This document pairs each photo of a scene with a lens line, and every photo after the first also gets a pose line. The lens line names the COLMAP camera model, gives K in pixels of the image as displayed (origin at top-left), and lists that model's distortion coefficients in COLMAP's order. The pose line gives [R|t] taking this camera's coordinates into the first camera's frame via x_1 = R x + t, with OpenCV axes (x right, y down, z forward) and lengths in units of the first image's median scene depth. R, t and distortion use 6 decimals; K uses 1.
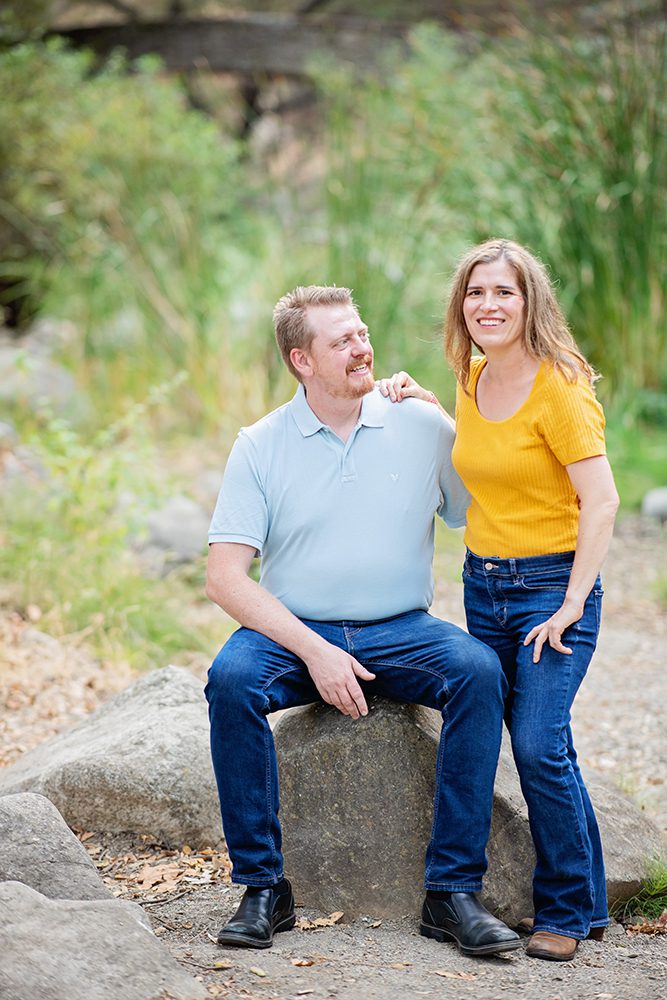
lens RADIAL K [[3030.8, 0, 334.1], [0, 3030.8, 473.3], [0, 0, 1]] dist [0.246827, 0.698352]
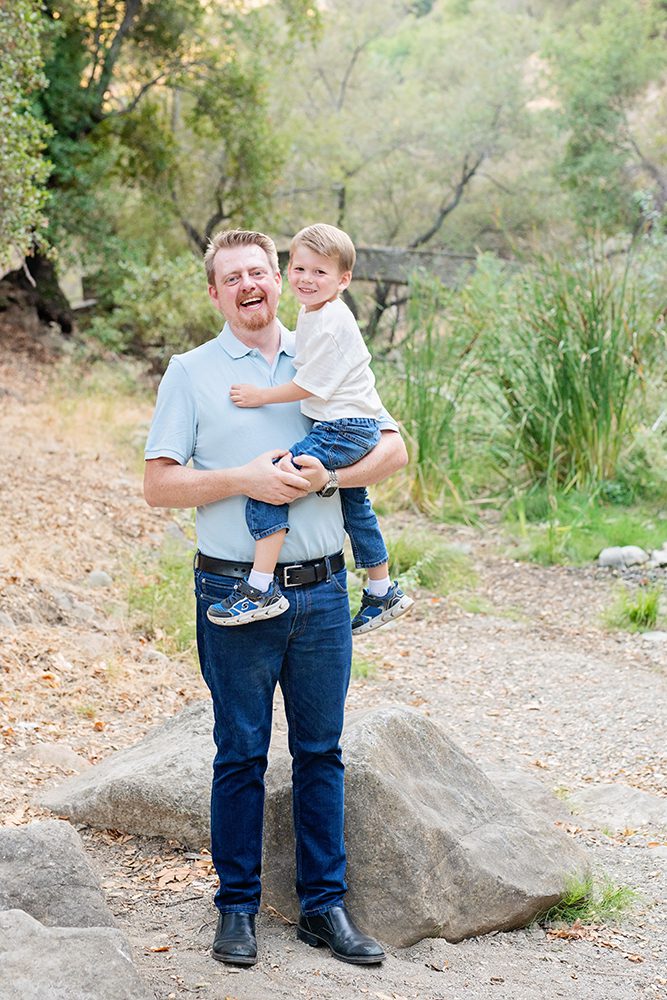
lens RADIAL K [[1737.9, 0, 380.0], [0, 1737.9, 453.8], [0, 0, 1]] dist [0.003654, 0.060087]
pose [[0.999088, 0.025362, -0.034355, 0.045589], [-0.026543, 0.999057, -0.034362, -0.019519], [0.033451, 0.035242, 0.998819, 0.273539]]
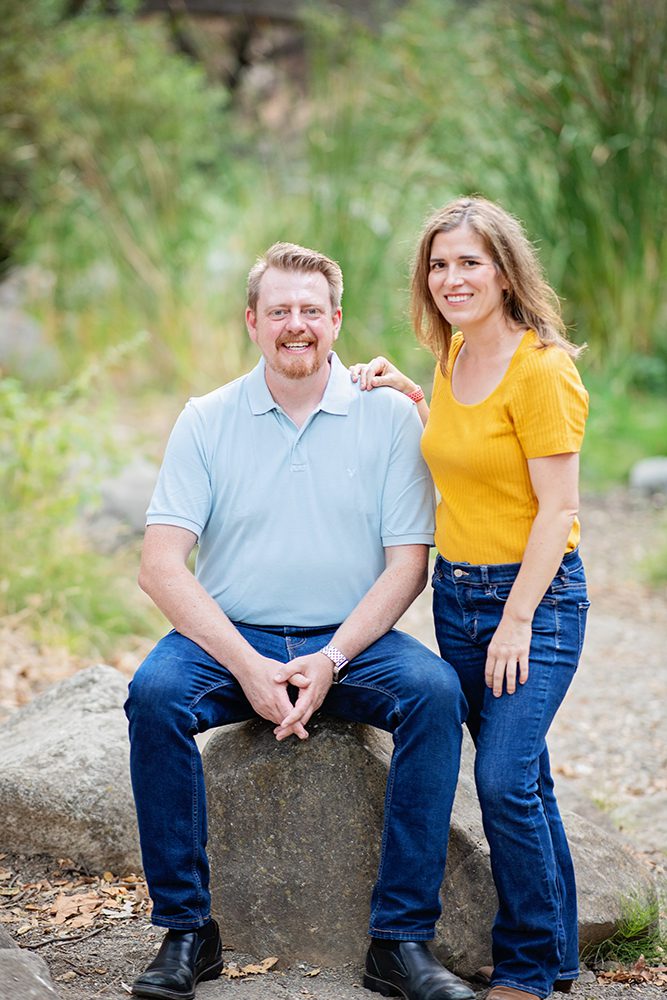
lens RADIAL K [[3030.8, 0, 334.1], [0, 3030.8, 473.3], [0, 0, 1]] dist [0.246827, 0.698352]
pose [[0.999824, 0.018537, 0.002758, 0.013140], [-0.018580, 0.999691, 0.016502, -0.010477], [-0.002451, -0.016551, 0.999860, 0.107344]]
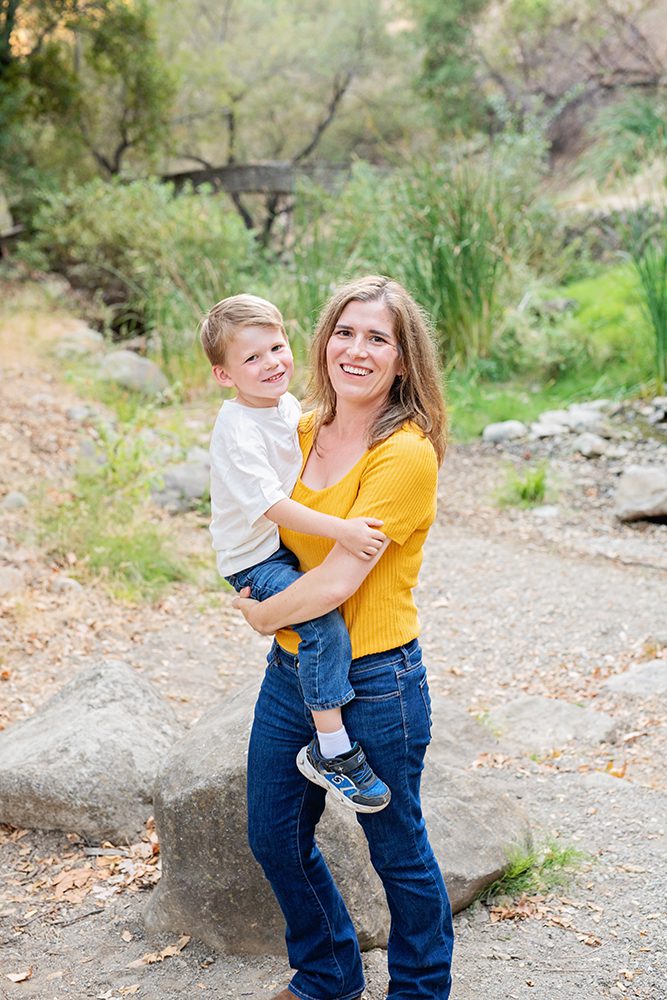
lens RADIAL K [[1426.9, 0, 333.5], [0, 1426.9, 500.0], [0, 0, 1]] dist [0.007159, 0.009992]
pose [[0.998974, -0.045115, -0.003950, 0.045428], [0.045286, 0.995740, 0.080315, -0.045870], [0.000310, -0.080412, 0.996762, 0.472249]]
